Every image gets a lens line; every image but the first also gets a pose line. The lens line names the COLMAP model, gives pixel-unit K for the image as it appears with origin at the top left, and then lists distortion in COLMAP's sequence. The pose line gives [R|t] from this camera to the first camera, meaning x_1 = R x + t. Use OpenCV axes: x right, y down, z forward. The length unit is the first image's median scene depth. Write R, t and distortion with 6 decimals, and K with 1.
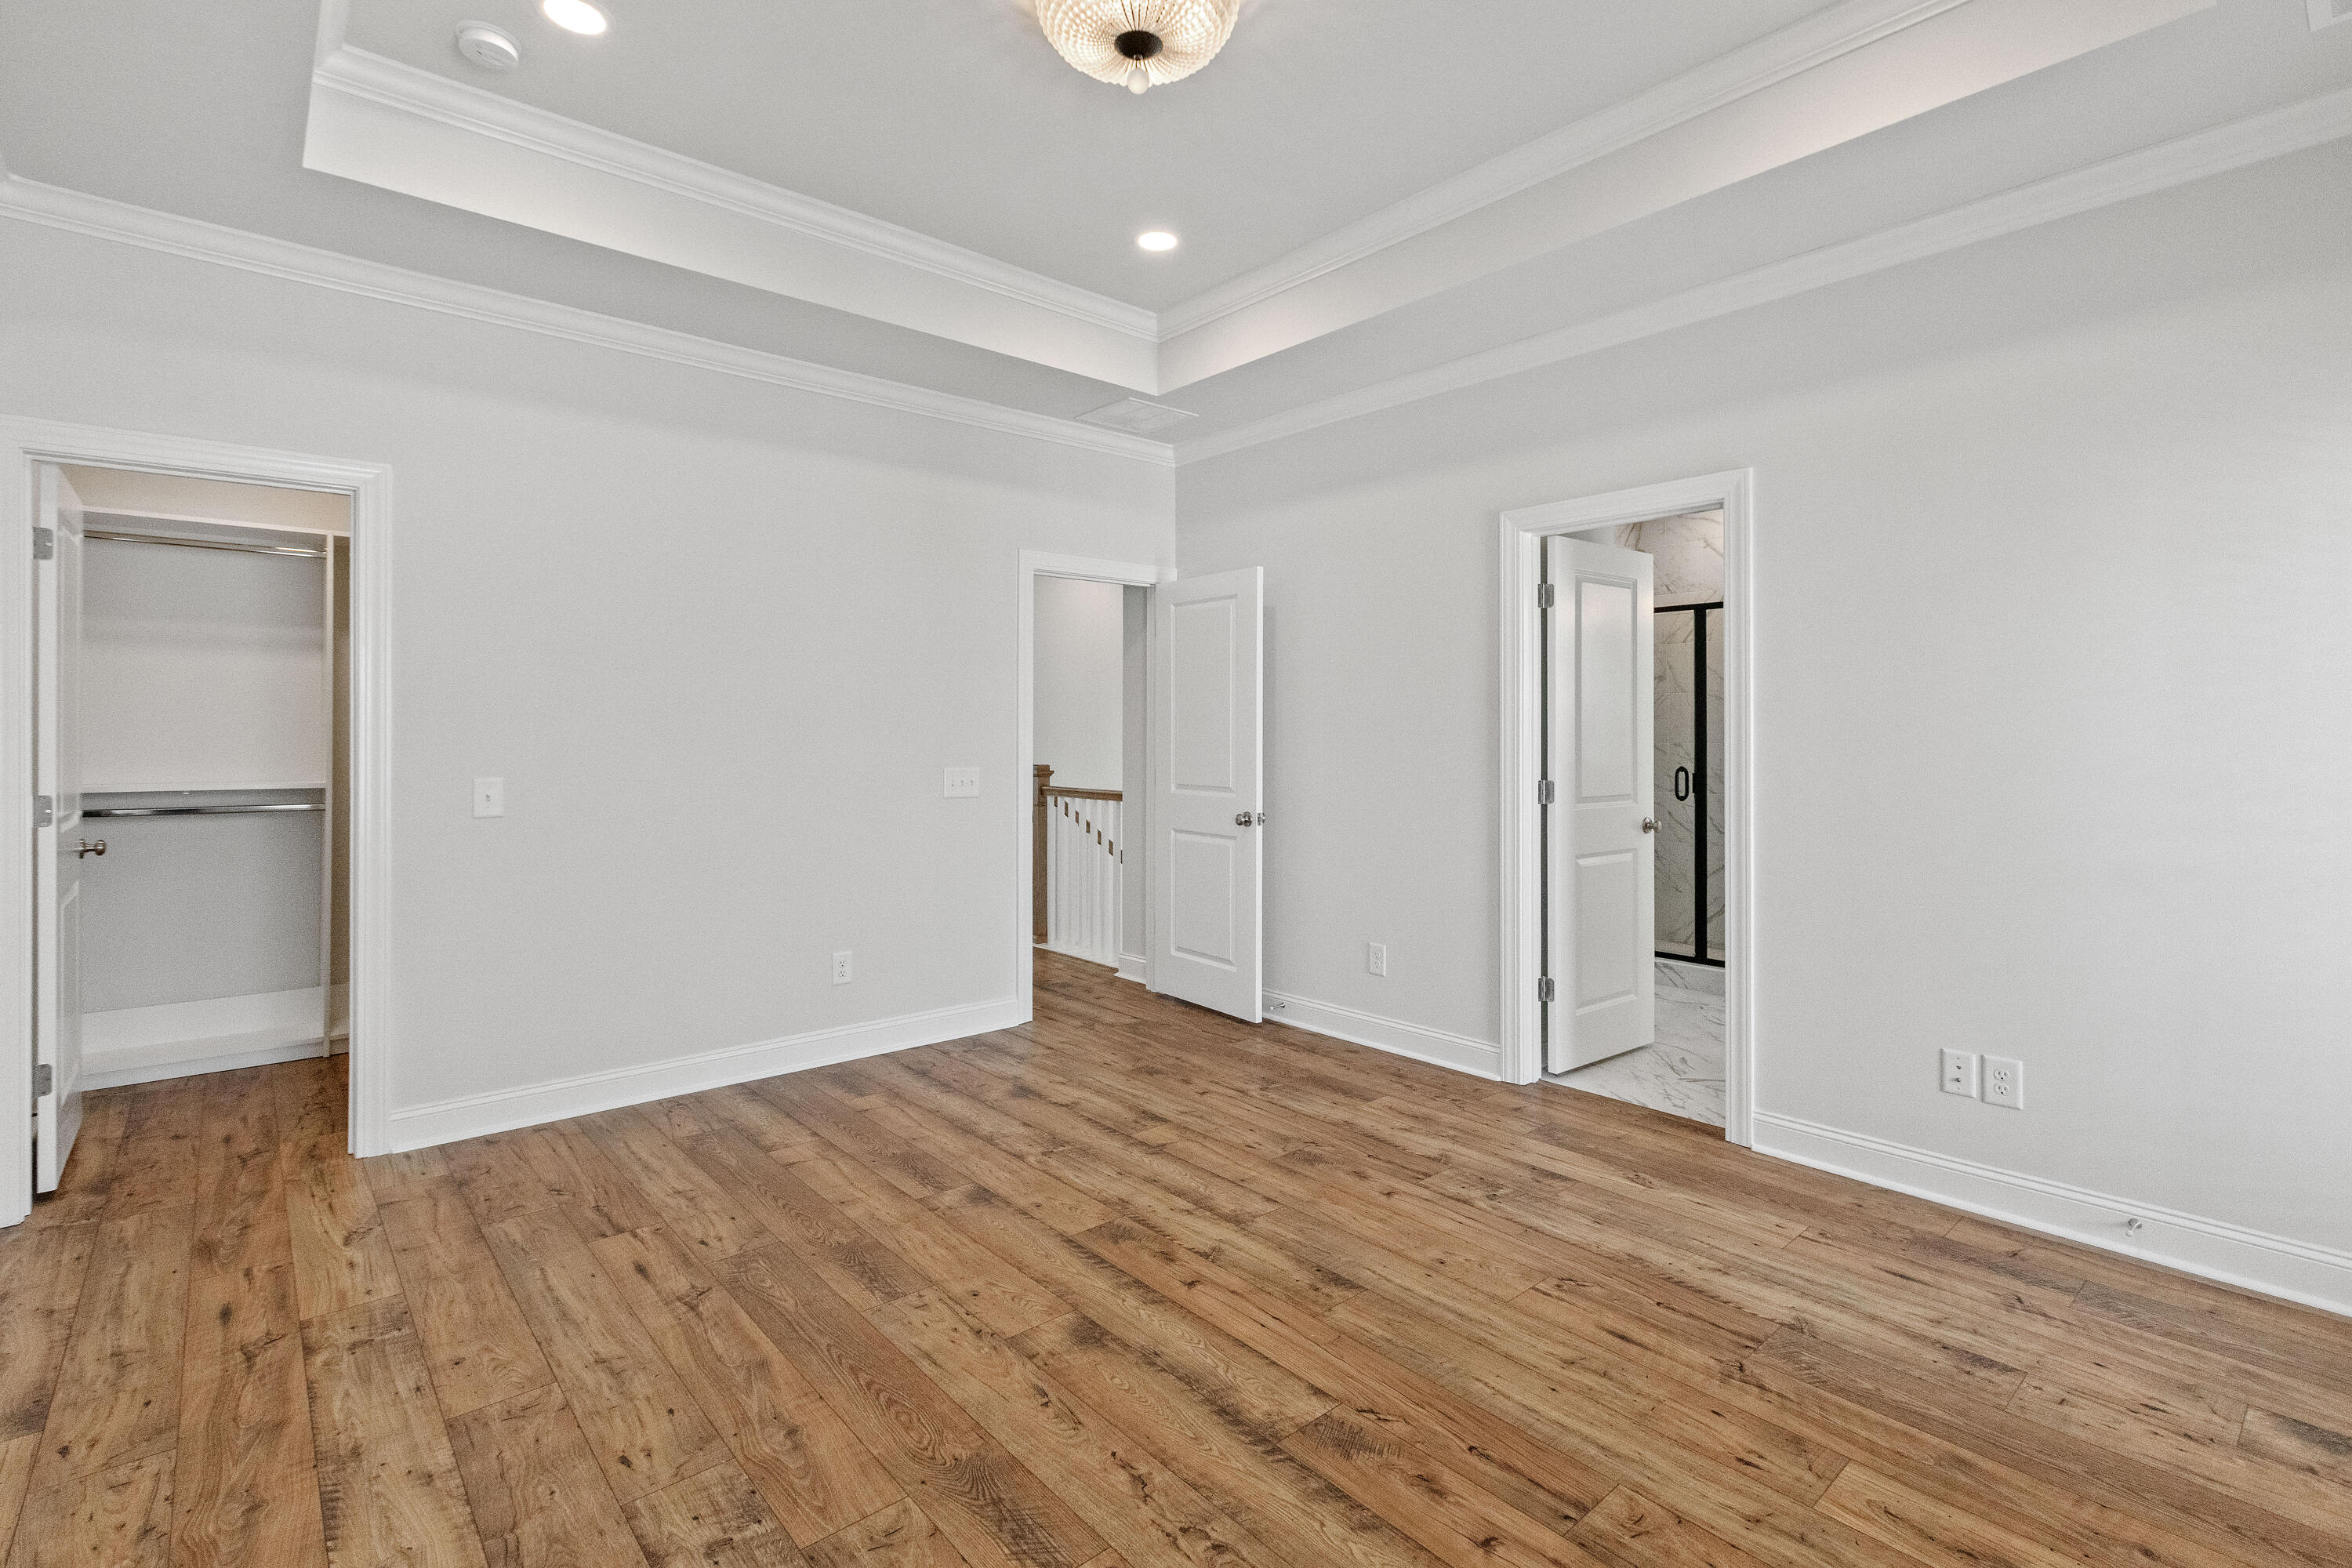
lens RADIAL K [[1083.8, 0, 1164.5], [0, 1083.8, 732.1], [0, 0, 1]] dist [0.000494, -0.000307]
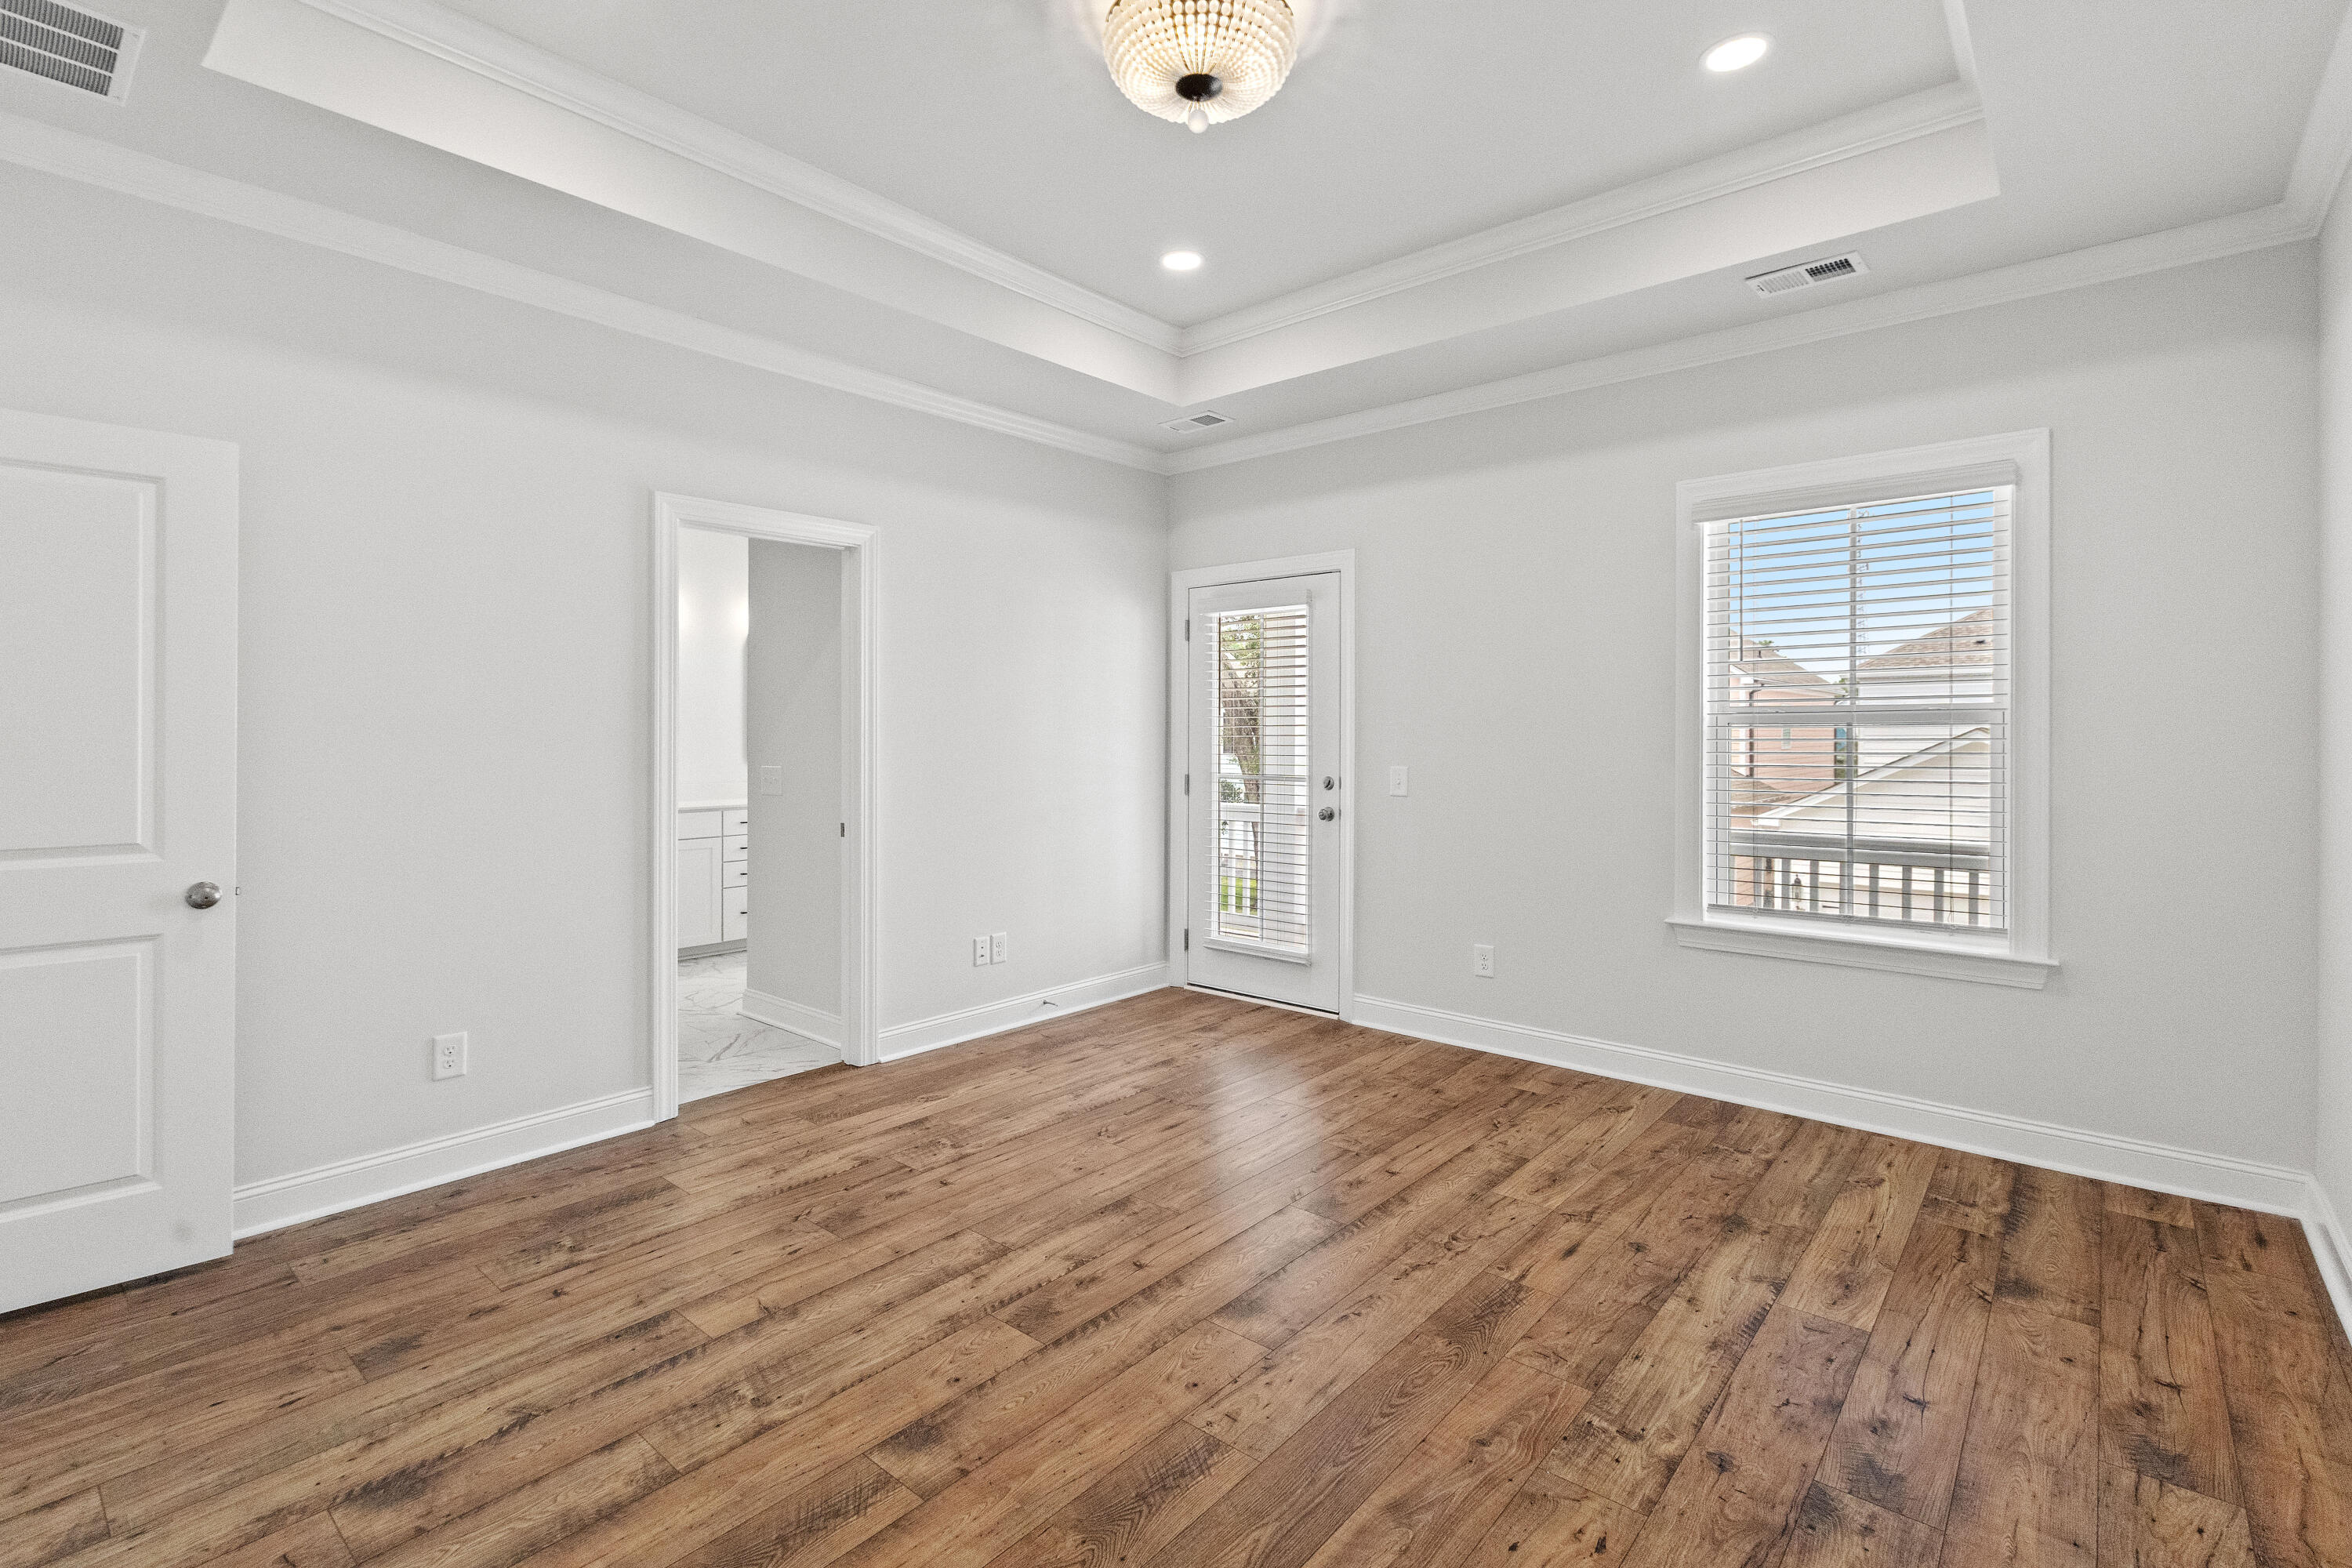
lens RADIAL K [[1083.8, 0, 1164.5], [0, 1083.8, 732.1], [0, 0, 1]] dist [0.000494, -0.000307]
pose [[-0.144407, -0.000822, 0.989518, -0.971749], [-0.001228, 0.999999, 0.000652, -0.006746], [-0.989518, -0.001121, -0.144408, 1.081067]]
